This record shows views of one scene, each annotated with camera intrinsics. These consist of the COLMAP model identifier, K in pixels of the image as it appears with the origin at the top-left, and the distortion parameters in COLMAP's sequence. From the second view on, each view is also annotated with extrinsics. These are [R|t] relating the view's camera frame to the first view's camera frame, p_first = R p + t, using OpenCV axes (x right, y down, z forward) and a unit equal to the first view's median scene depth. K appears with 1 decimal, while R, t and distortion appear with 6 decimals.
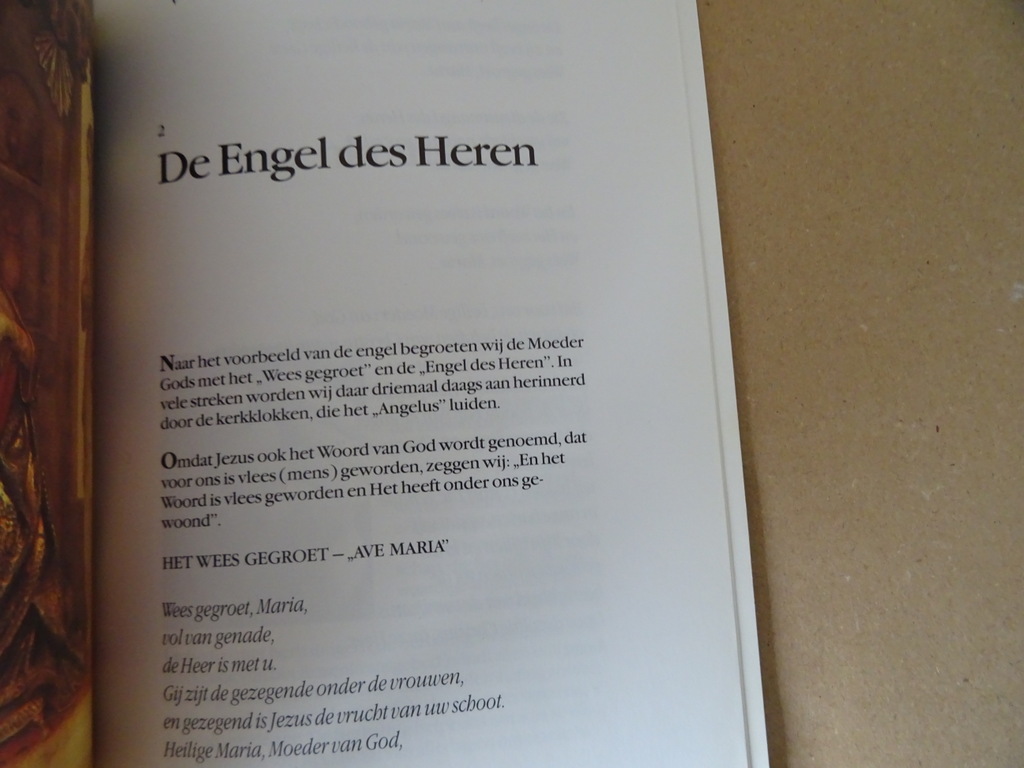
lens RADIAL K [[760.6, 0, 512.0], [0, 760.6, 384.0], [0, 0, 1]] dist [-0.001222, -0.000011]
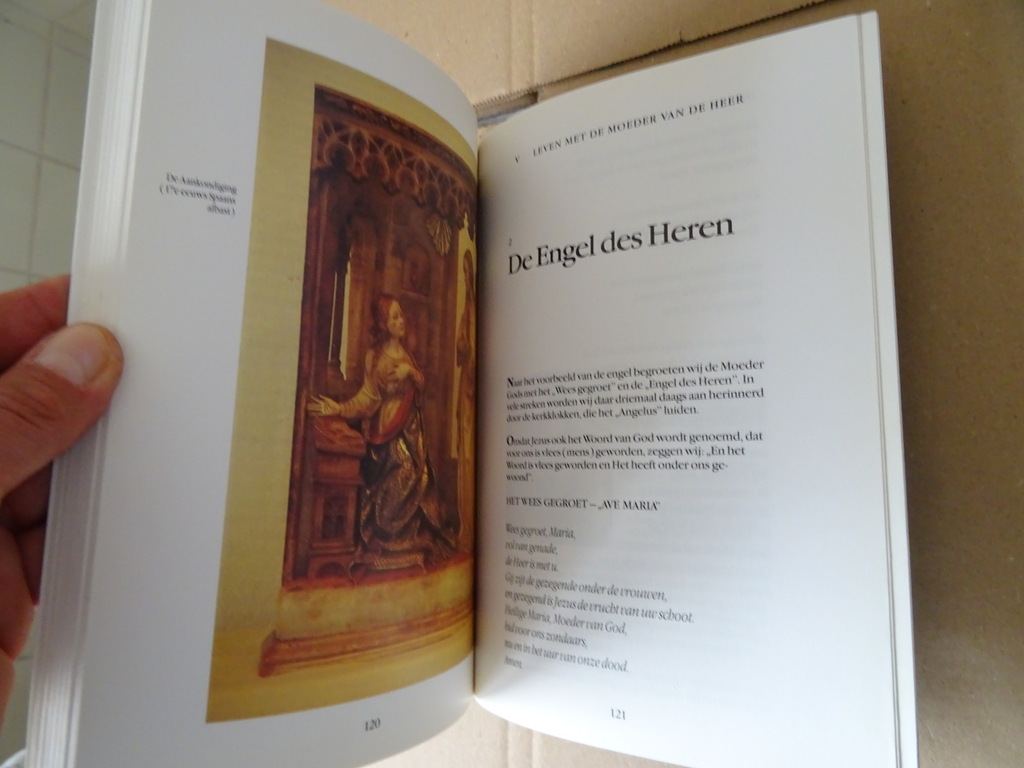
lens RADIAL K [[760.6, 0, 512.0], [0, 760.6, 384.0], [0, 0, 1]] dist [-0.001222, -0.000011]
pose [[0.791045, -0.004267, -0.611744, 0.583054], [0.007798, 0.999965, 0.003108, -0.029669], [0.611709, -0.007229, 0.791050, -0.330491]]
